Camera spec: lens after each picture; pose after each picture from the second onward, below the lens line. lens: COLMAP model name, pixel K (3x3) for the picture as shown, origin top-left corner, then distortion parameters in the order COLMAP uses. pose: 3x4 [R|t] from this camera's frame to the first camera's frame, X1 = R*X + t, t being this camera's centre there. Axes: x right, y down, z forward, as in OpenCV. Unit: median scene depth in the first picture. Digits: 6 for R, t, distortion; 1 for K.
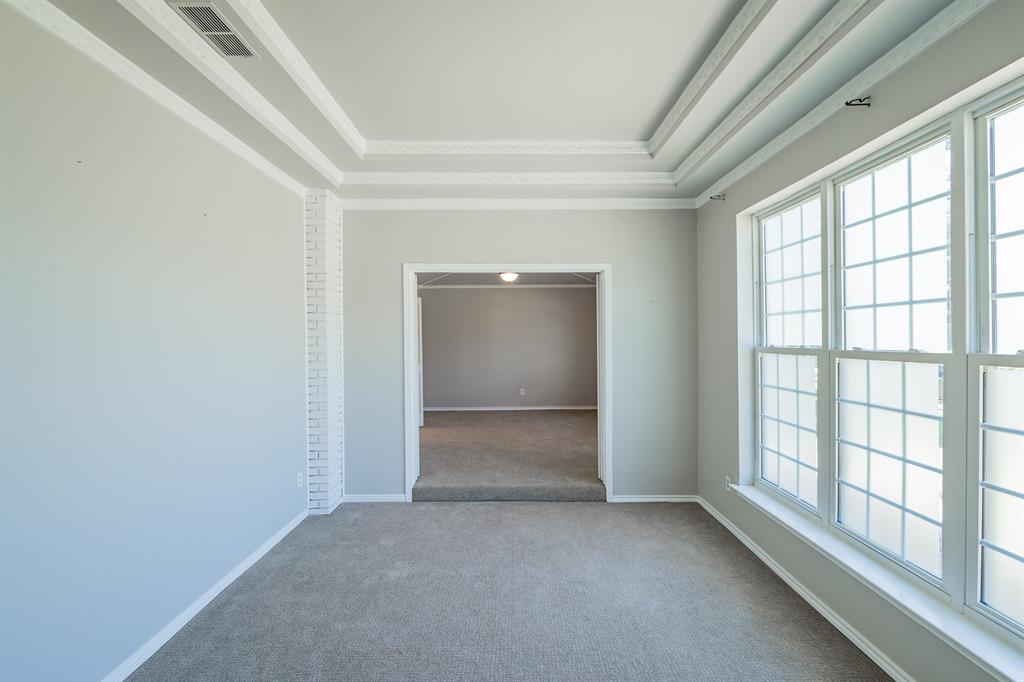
lens RADIAL K [[448.0, 0, 510.2], [0, 448.0, 339.2], [0, 0, 1]] dist [0.000661, -0.001444]
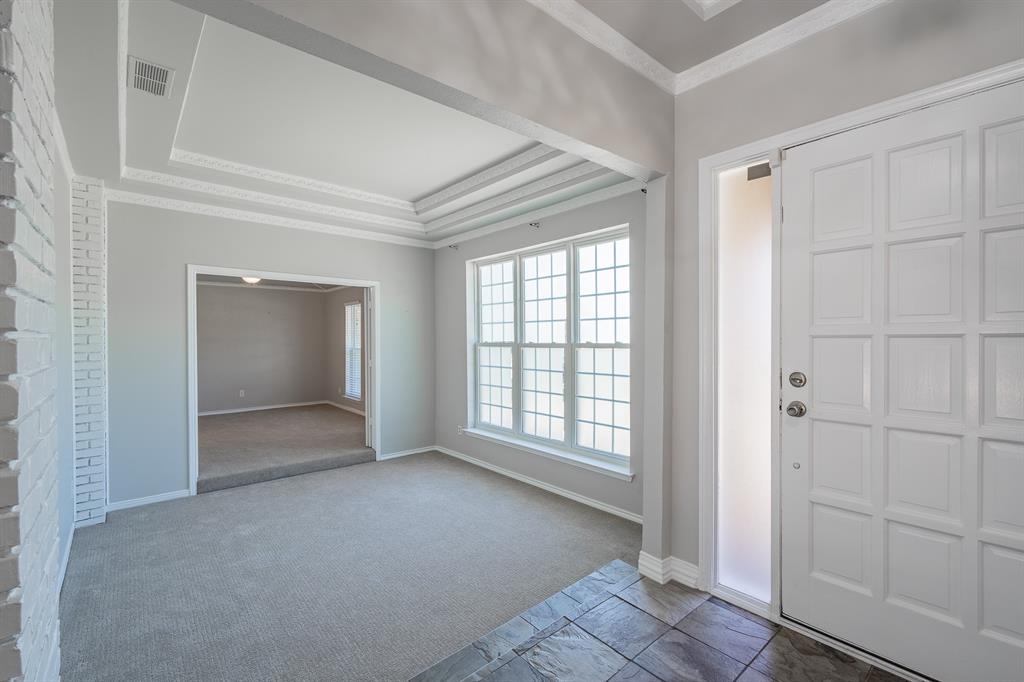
lens RADIAL K [[448.0, 0, 512.0], [0, 448.0, 340.8], [0, 0, 1]] dist [0.000661, -0.001444]
pose [[0.752998, -0.001154, 0.658022, -0.426629], [0.002183, 0.999997, -0.000745, 0.010740], [-0.658019, 0.001997, 0.752998, -0.317900]]
